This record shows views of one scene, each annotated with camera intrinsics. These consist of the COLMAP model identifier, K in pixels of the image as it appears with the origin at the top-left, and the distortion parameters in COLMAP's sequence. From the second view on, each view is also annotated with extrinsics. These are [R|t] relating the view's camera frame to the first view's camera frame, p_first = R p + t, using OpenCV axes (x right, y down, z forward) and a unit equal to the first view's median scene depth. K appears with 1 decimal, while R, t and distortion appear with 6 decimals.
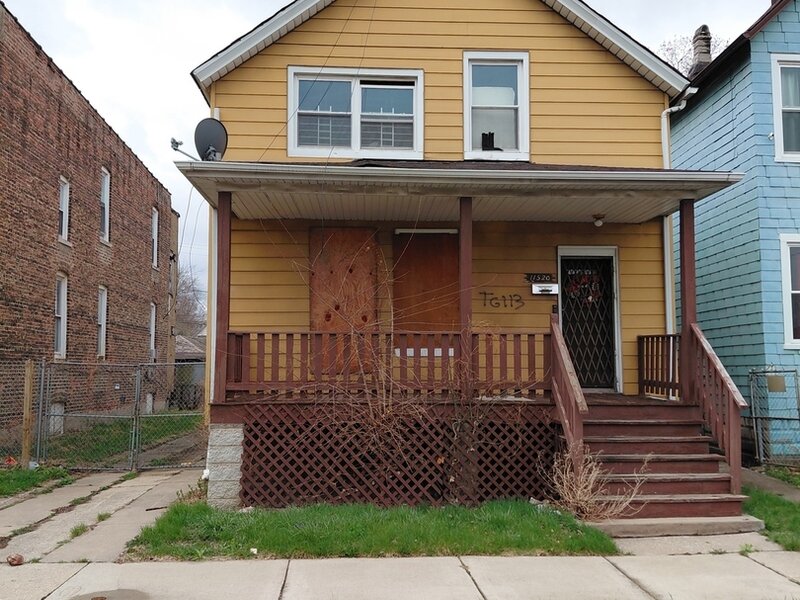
lens RADIAL K [[785.5, 0, 400.0], [0, 785.5, 300.0], [0, 0, 1]] dist [0.222955, -0.565795]
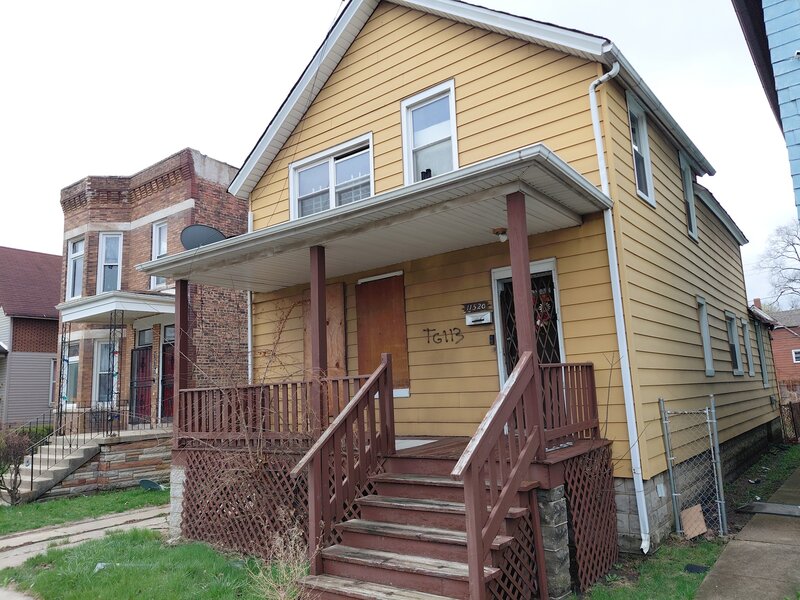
lens RADIAL K [[583.2, 0, 398.4], [0, 583.2, 292.8], [0, 0, 1]] dist [0.122088, -0.175395]
pose [[0.751838, -0.147039, -0.642744, 0.551429], [0.104614, 0.989071, -0.103896, 0.017006], [0.650996, 0.010873, 0.759003, 0.423696]]
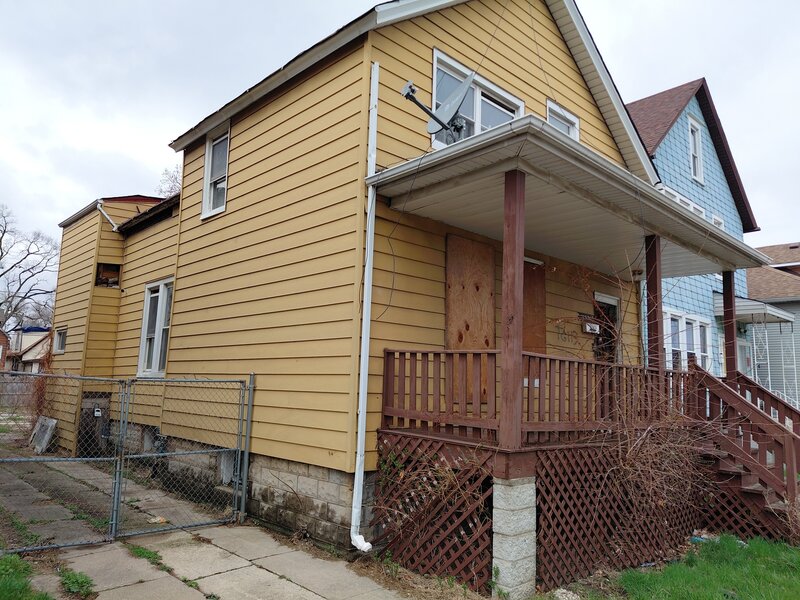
lens RADIAL K [[593.3, 0, 400.0], [0, 593.3, 300.0], [0, 0, 1]] dist [0.000059, -0.002258]
pose [[0.767281, 0.124525, 0.629105, -0.549947], [-0.096665, 0.992216, -0.078503, 0.037724], [-0.633984, -0.000578, 0.773346, 0.524143]]
